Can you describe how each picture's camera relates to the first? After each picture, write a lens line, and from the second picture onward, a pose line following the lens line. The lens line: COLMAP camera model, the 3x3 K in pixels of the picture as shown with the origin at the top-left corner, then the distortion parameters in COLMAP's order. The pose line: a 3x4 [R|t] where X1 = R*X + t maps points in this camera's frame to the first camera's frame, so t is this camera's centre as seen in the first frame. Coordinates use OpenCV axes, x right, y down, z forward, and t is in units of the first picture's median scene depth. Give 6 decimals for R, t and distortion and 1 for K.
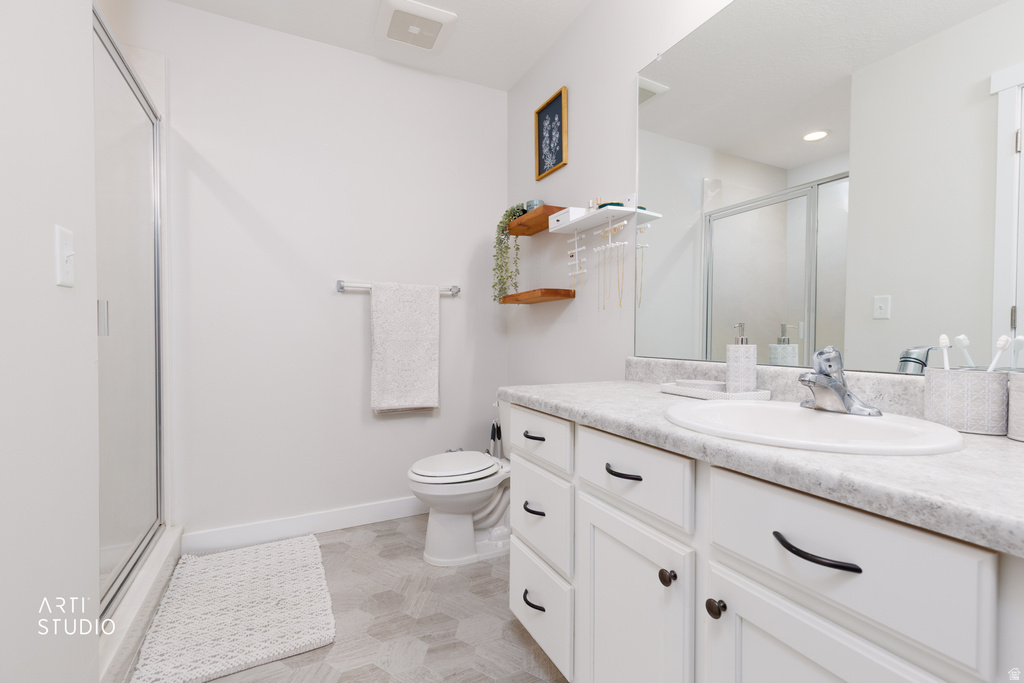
lens RADIAL K [[457.2, 0, 516.7], [0, 457.2, 337.7], [0, 0, 1]] dist [0.002641, -0.000017]
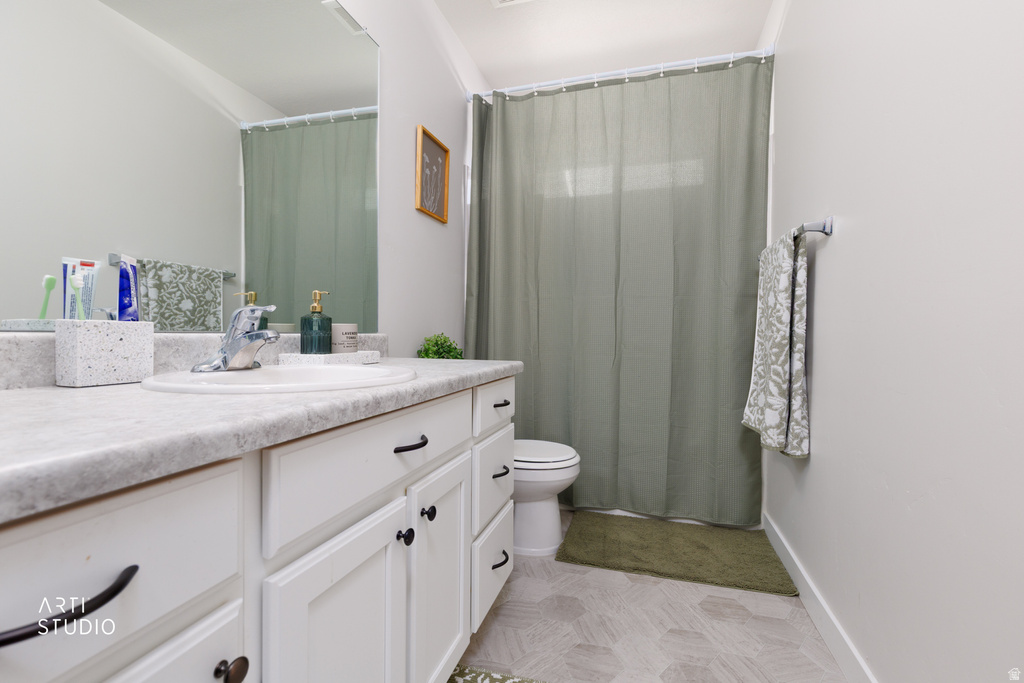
lens RADIAL K [[457.2, 0, 516.7], [0, 457.2, 337.7], [0, 0, 1]] dist [0.002641, -0.000017]
pose [[-0.727542, -0.018955, 0.685802, -0.453863], [-0.007153, 0.999773, 0.020045, 0.058081], [-0.686026, 0.009678, -0.727512, 1.318849]]
